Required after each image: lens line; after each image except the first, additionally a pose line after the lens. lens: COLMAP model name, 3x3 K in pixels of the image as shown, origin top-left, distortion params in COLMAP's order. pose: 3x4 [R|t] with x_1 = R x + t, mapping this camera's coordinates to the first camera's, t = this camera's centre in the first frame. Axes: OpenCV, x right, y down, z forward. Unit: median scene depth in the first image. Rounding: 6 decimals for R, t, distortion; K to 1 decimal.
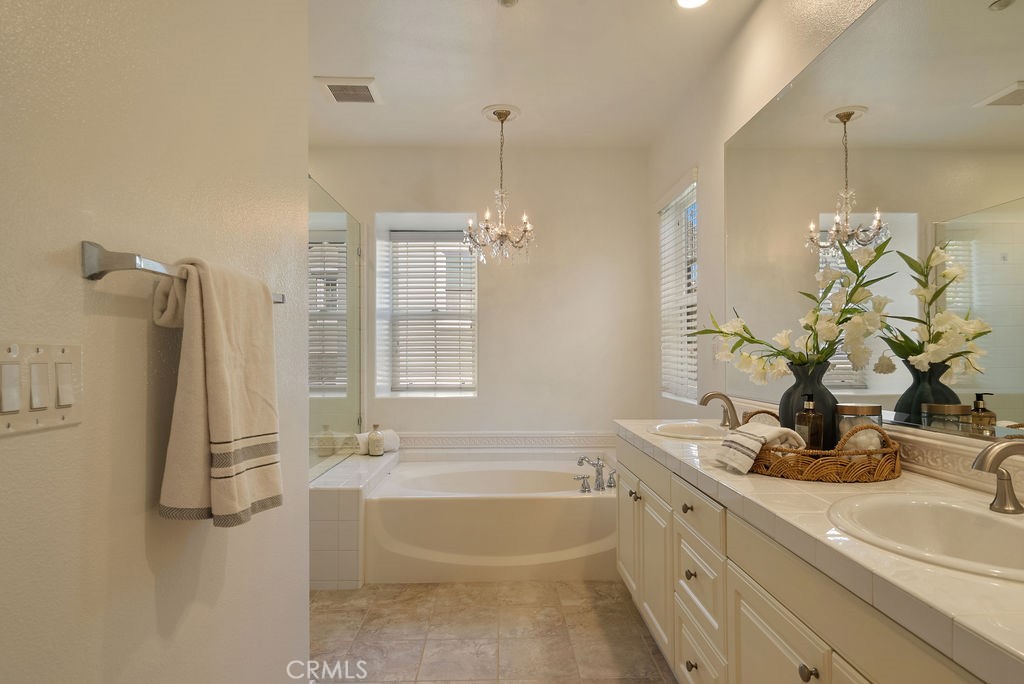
lens RADIAL K [[547.6, 0, 515.7], [0, 547.6, 337.5], [0, 0, 1]] dist [0.002676, 0.001618]
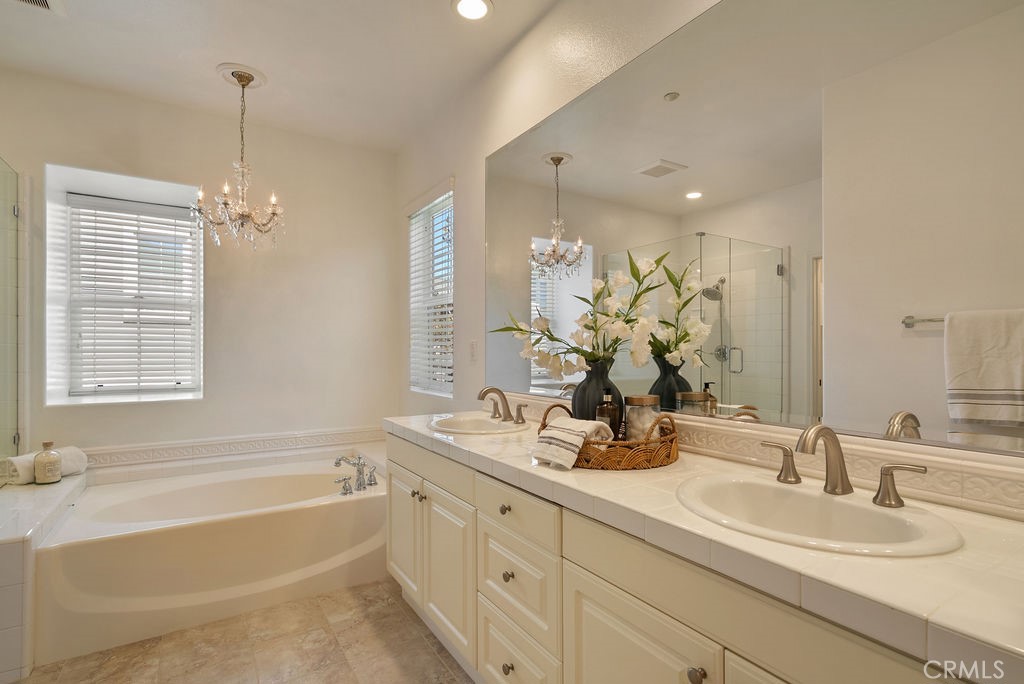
lens RADIAL K [[485.8, 0, 511.5], [0, 485.8, 345.0], [0, 0, 1]] dist [0.000709, 0.000678]
pose [[0.861100, 0.010120, 0.508335, -0.070221], [-0.019594, 0.999720, 0.013290, 0.004520], [-0.508058, -0.021405, 0.861057, 0.149069]]
